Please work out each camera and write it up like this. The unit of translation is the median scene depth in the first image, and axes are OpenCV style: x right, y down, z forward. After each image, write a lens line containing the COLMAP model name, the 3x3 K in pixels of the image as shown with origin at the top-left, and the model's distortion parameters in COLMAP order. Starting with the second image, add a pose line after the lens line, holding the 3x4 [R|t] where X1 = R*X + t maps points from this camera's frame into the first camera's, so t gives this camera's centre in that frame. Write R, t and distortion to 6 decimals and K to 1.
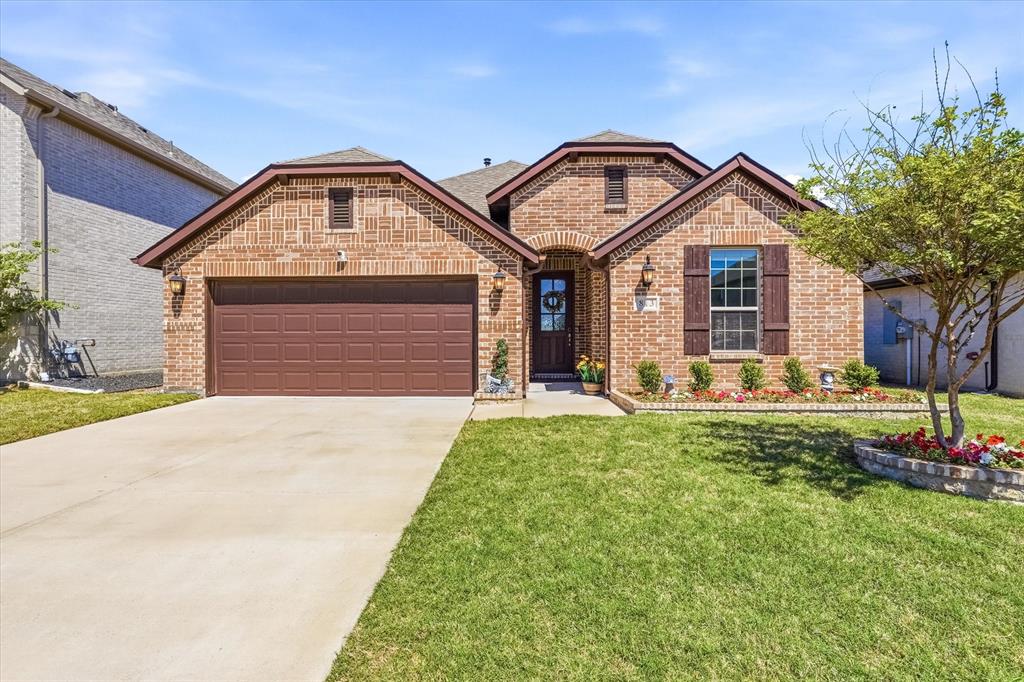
lens RADIAL K [[467.3, 0, 521.8], [0, 467.3, 340.5], [0, 0, 1]] dist [0.000830, 0.000452]
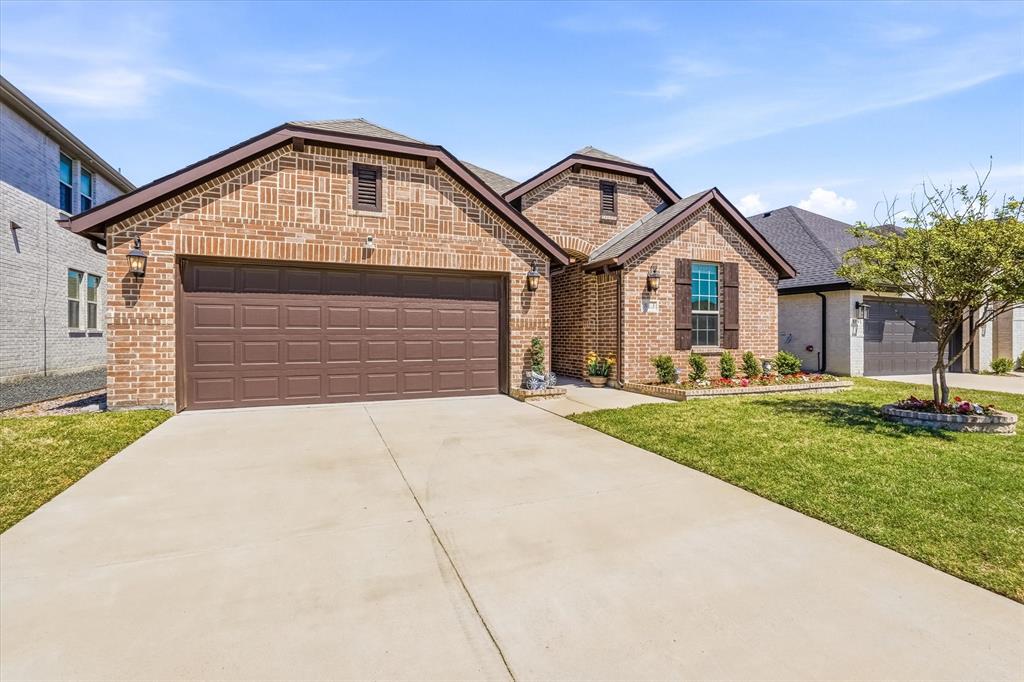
lens RADIAL K [[467.3, 0, 515.5], [0, 467.3, 339.1], [0, 0, 1]] dist [0.000830, 0.000452]
pose [[0.908027, -0.001568, 0.418909, -0.504060], [0.000376, 0.999996, 0.002927, -0.000598], [-0.418912, -0.002500, 0.908023, 0.083547]]
